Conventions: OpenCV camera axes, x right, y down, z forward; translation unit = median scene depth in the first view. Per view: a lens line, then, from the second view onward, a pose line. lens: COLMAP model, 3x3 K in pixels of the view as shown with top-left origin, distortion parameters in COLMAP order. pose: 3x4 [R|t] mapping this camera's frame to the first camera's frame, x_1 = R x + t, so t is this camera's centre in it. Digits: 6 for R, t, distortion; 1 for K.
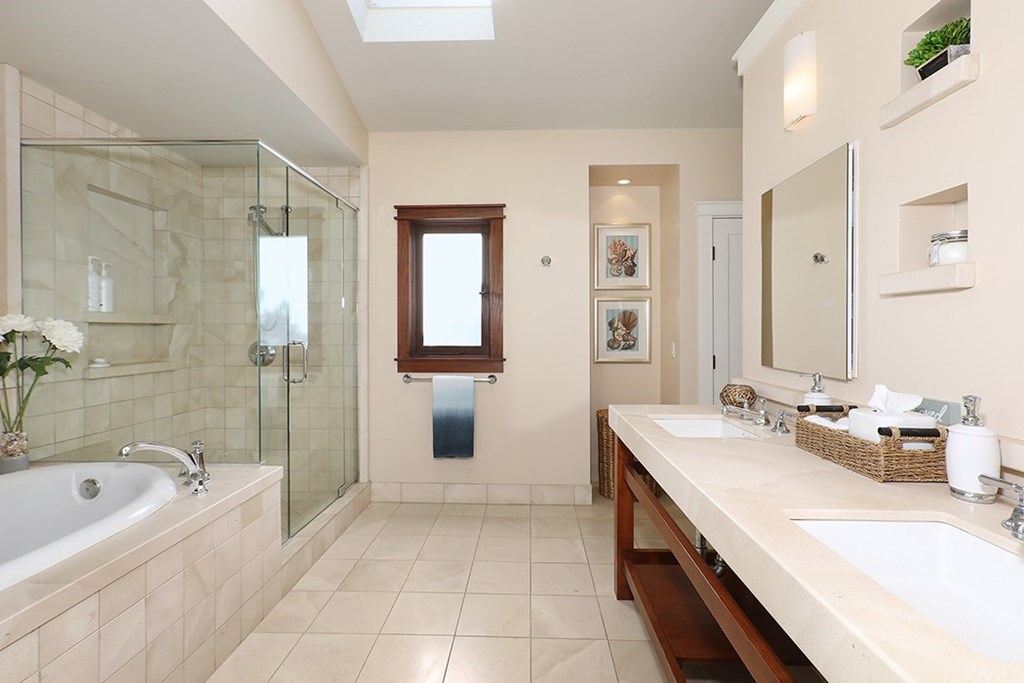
lens RADIAL K [[465.1, 0, 512.2], [0, 465.1, 337.6], [0, 0, 1]] dist [0.001913, 0.003098]
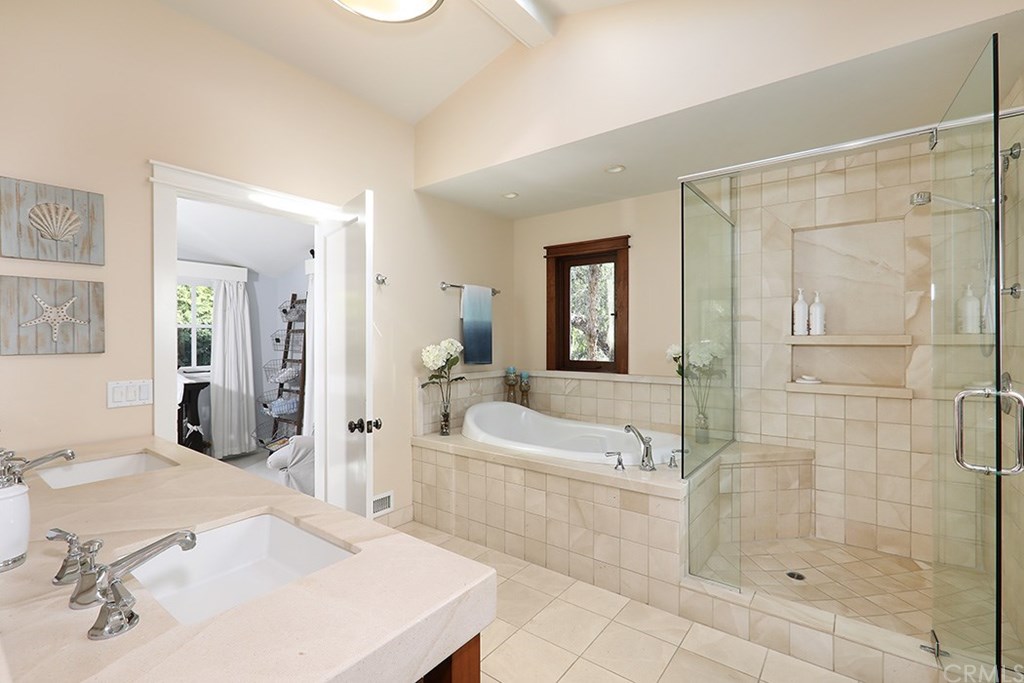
lens RADIAL K [[465.1, 0, 513.5], [0, 465.1, 337.1], [0, 0, 1]] dist [0.001913, 0.003098]
pose [[-0.583955, 0.007423, -0.811752, 0.511027], [-0.003551, 0.999925, 0.011698, -0.067175], [0.811778, 0.009714, -0.583885, 1.187370]]
